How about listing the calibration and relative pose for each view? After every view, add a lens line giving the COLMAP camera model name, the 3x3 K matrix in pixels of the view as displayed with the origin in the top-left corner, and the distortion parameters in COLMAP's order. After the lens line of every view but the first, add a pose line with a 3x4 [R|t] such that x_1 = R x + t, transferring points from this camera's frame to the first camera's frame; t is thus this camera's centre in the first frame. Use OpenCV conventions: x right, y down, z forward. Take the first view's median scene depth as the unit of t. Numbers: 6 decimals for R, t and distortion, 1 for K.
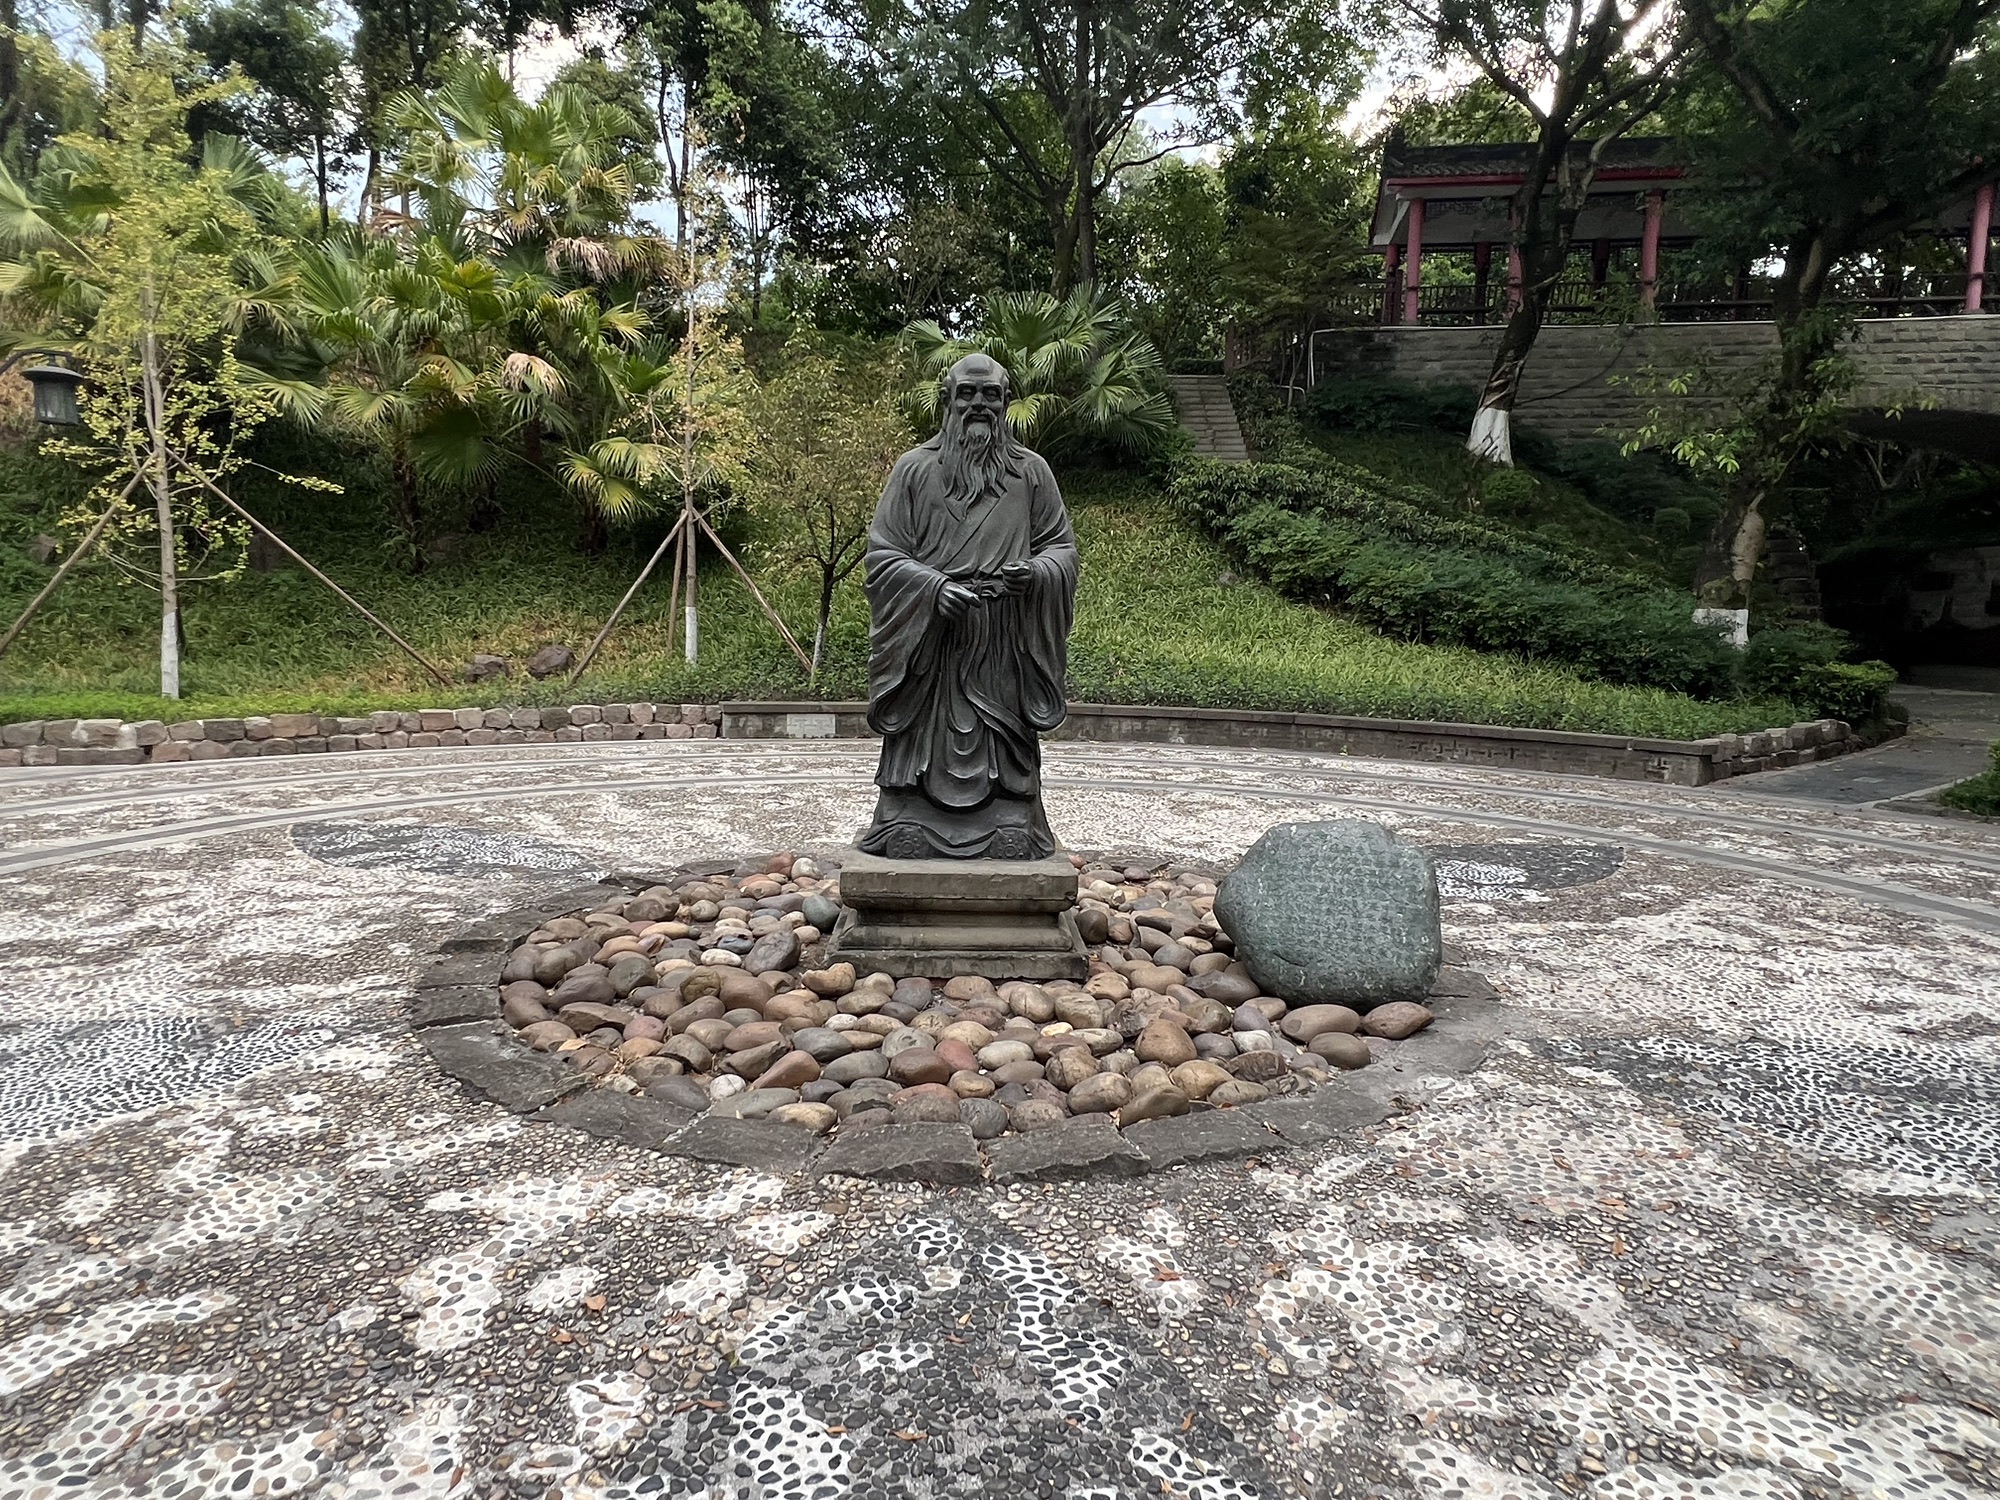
lens RADIAL K [[1150.5, 0, 998.3], [0, 1150.5, 750.6], [0, 0, 1]] dist [0.004142, 0.000518]
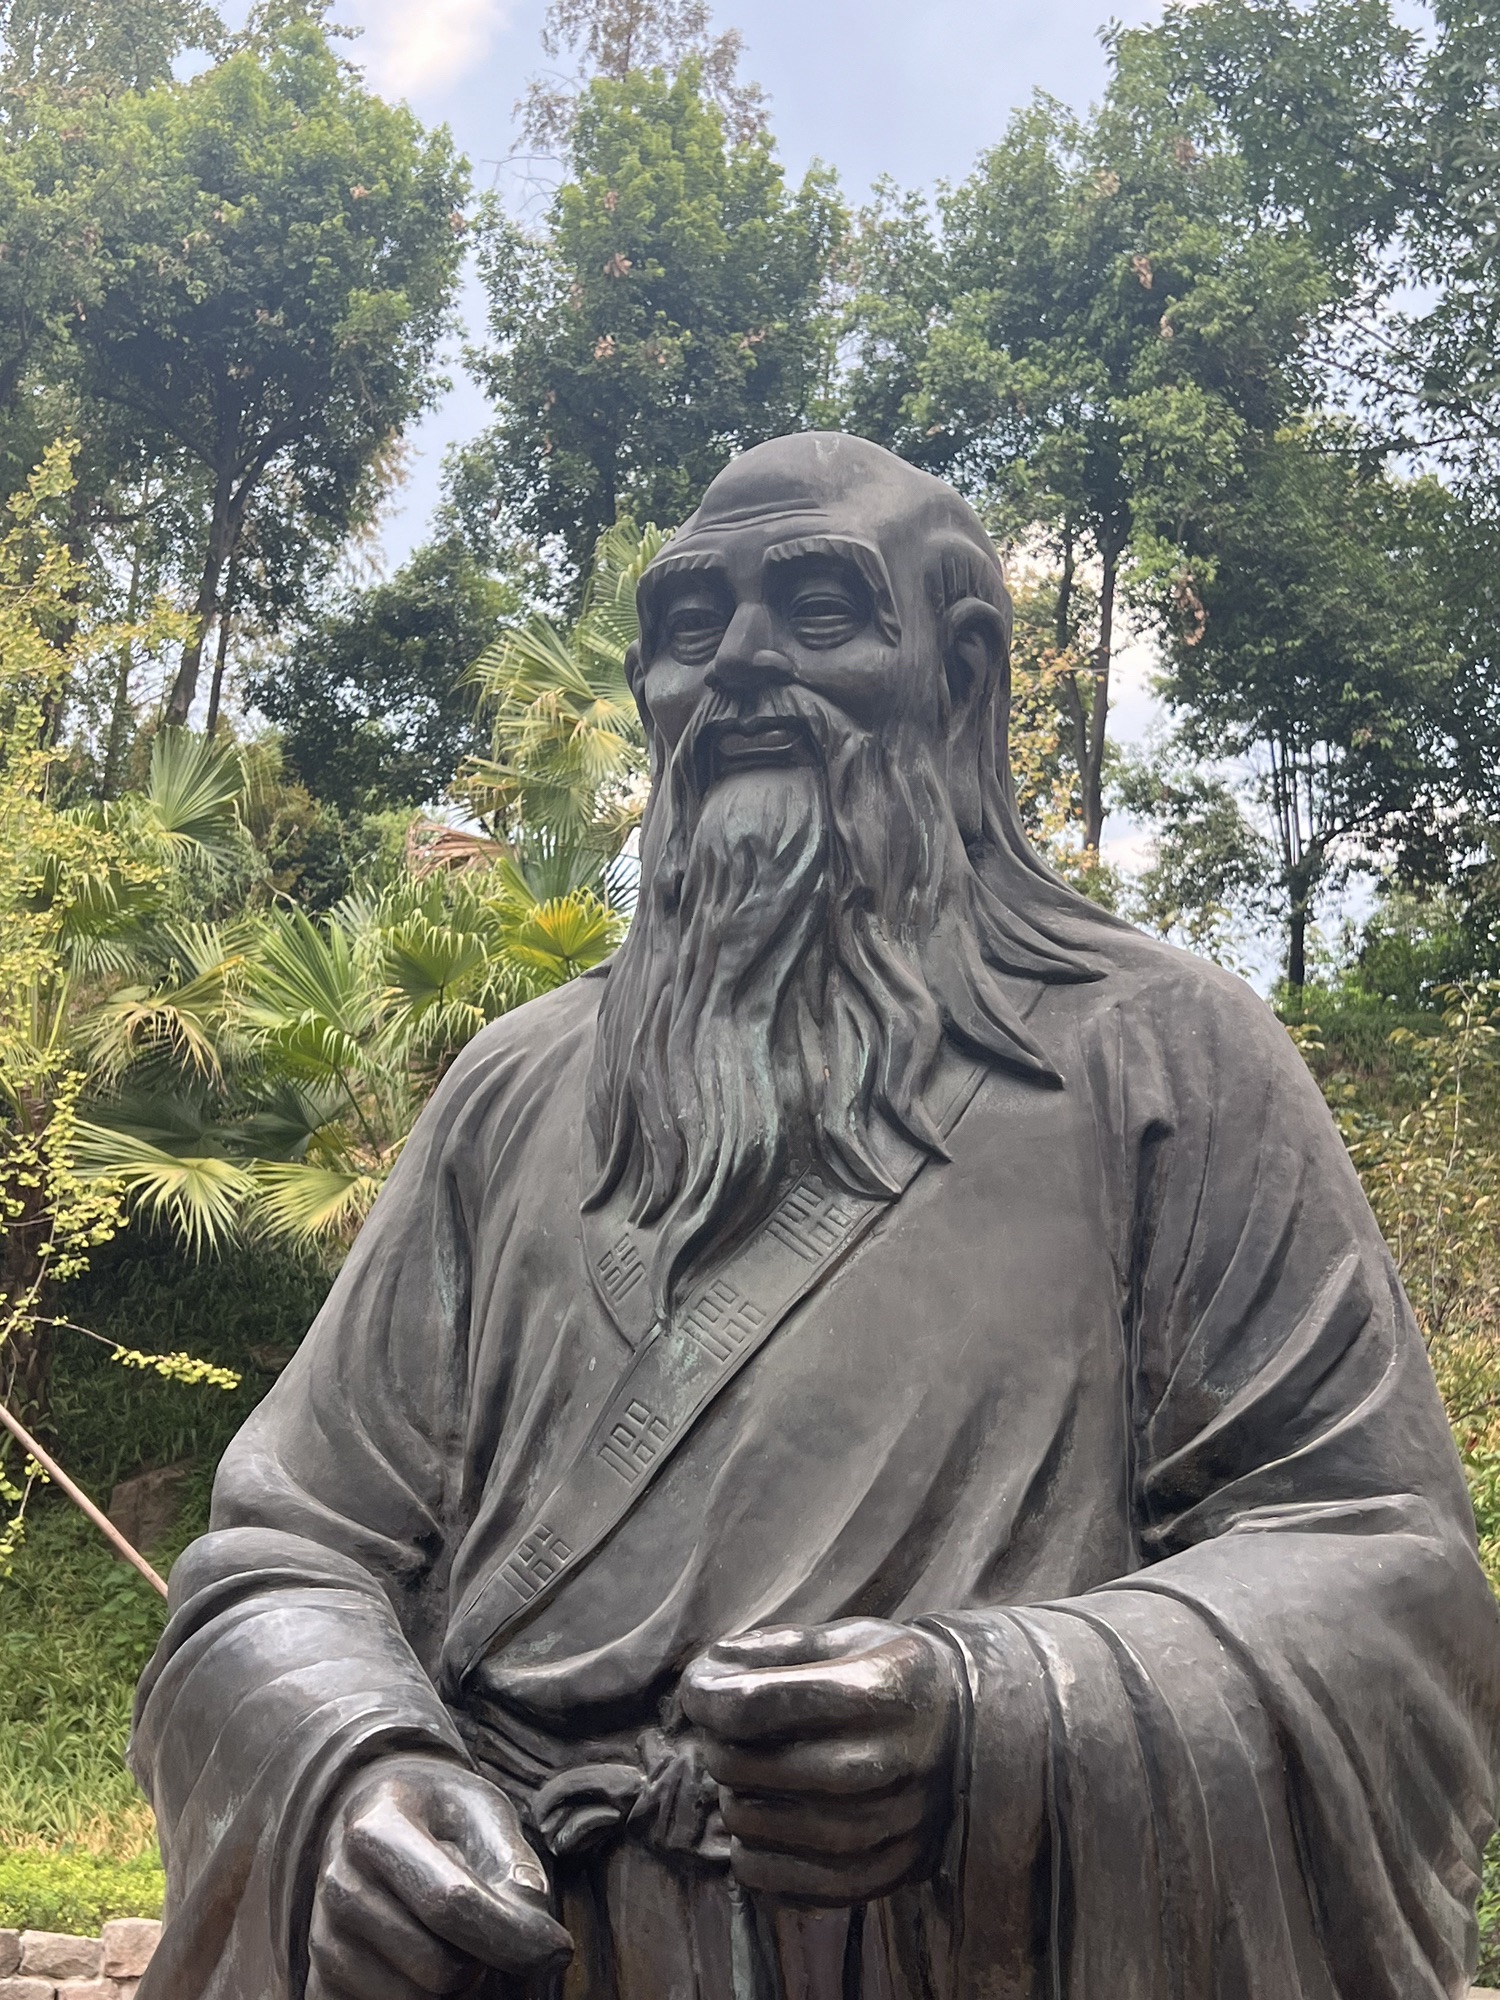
lens RADIAL K [[2387.3, 0, 740.9], [0, 2387.3, 1006.4], [0, 0, 1]] dist [0.066018, 0.000000]
pose [[0.891023, -0.082941, -0.446317, 0.048578], [-0.090621, 0.930881, -0.353903, -0.046331], [0.444822, 0.355782, 0.821920, 0.260970]]
